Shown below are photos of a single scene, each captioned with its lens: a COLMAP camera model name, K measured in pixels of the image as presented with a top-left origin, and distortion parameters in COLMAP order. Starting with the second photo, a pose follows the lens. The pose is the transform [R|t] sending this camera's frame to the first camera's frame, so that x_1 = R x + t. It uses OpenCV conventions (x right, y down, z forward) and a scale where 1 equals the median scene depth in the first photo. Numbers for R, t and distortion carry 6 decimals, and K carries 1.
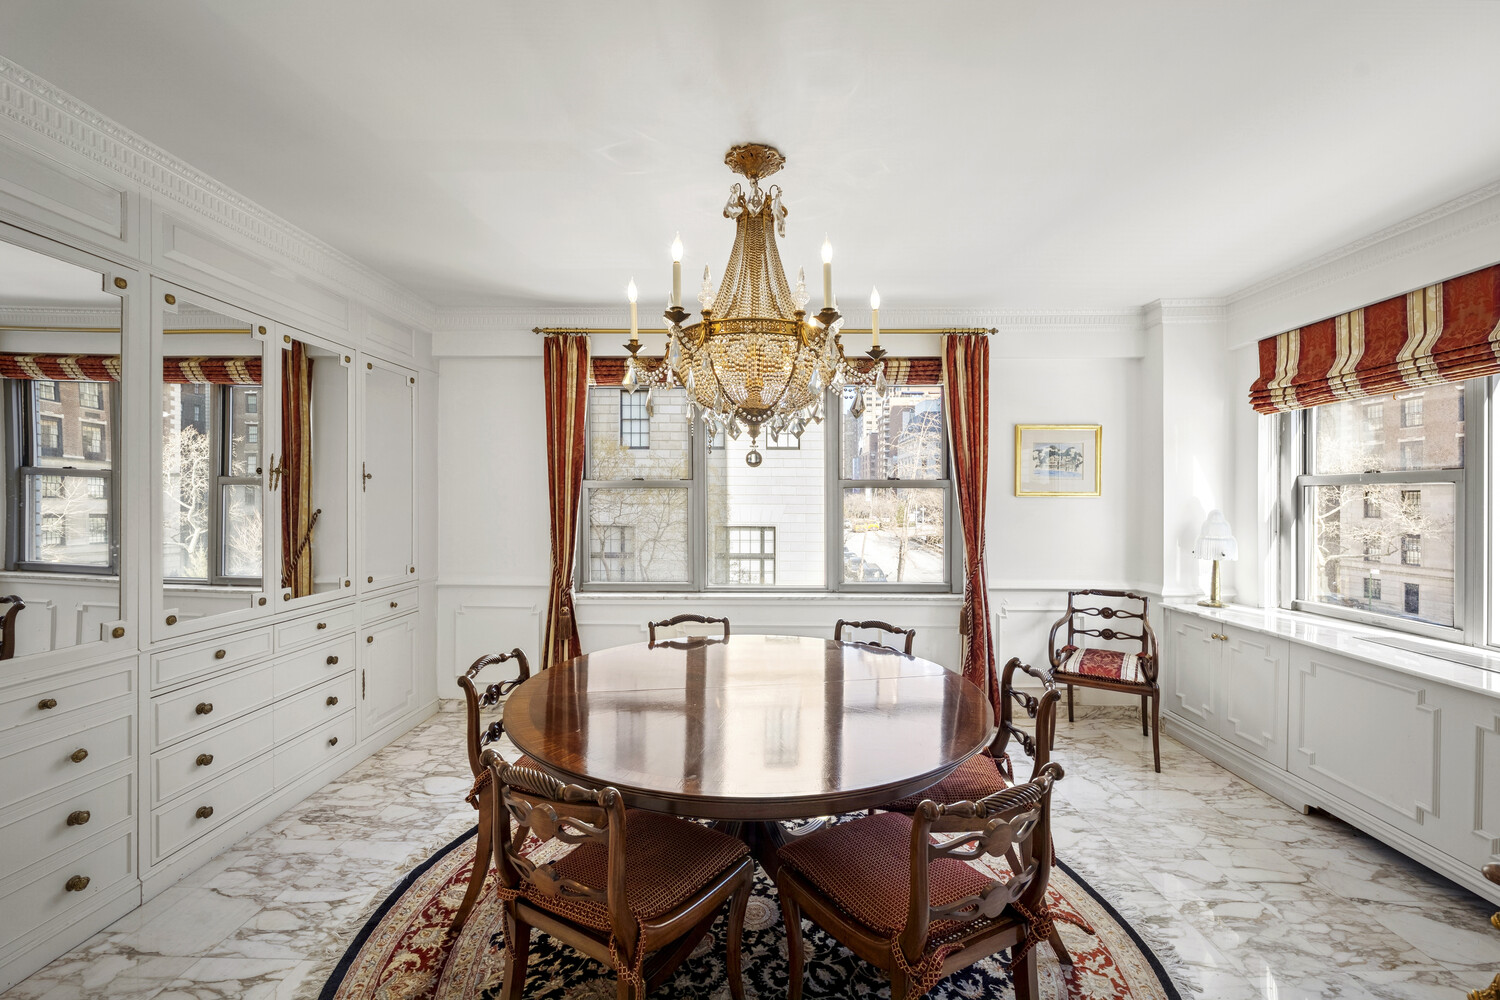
lens RADIAL K [[602.2, 0, 750.0], [0, 602.2, 500.0], [0, 0, 1]] dist [-0.000530, -0.000087]
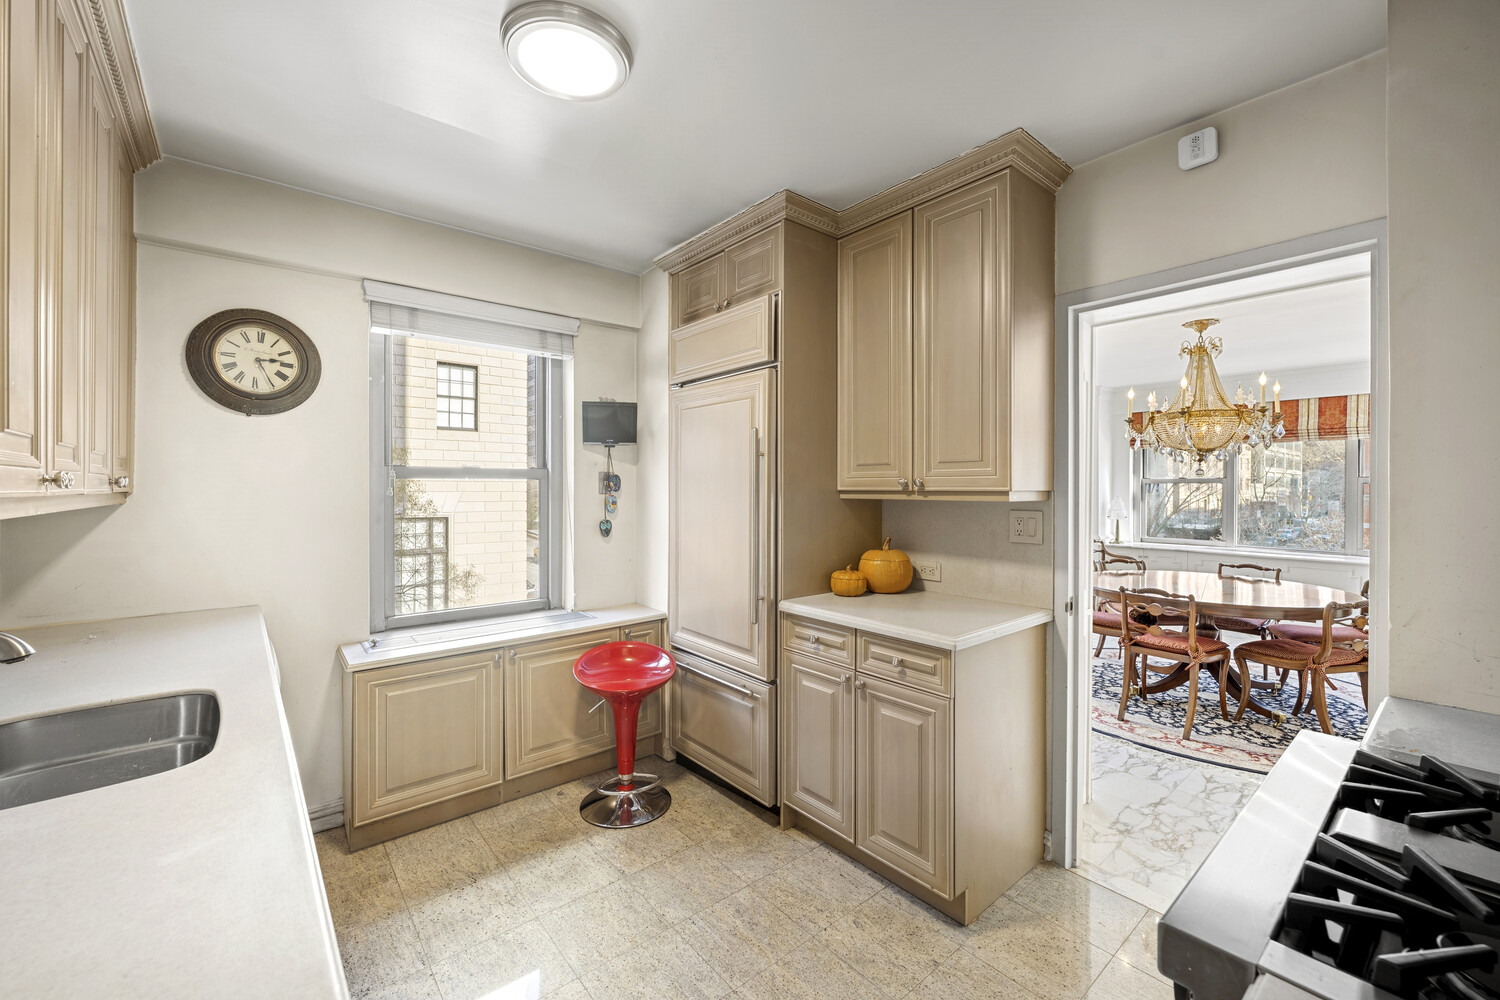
lens RADIAL K [[602.2, 0, 750.0], [0, 602.2, 500.0], [0, 0, 1]] dist [-0.000530, -0.000087]
pose [[0.753651, -0.020836, 0.656944, -1.849422], [0.003710, 0.999616, 0.027448, -0.033734], [-0.657264, -0.018249, 0.753439, 0.367563]]
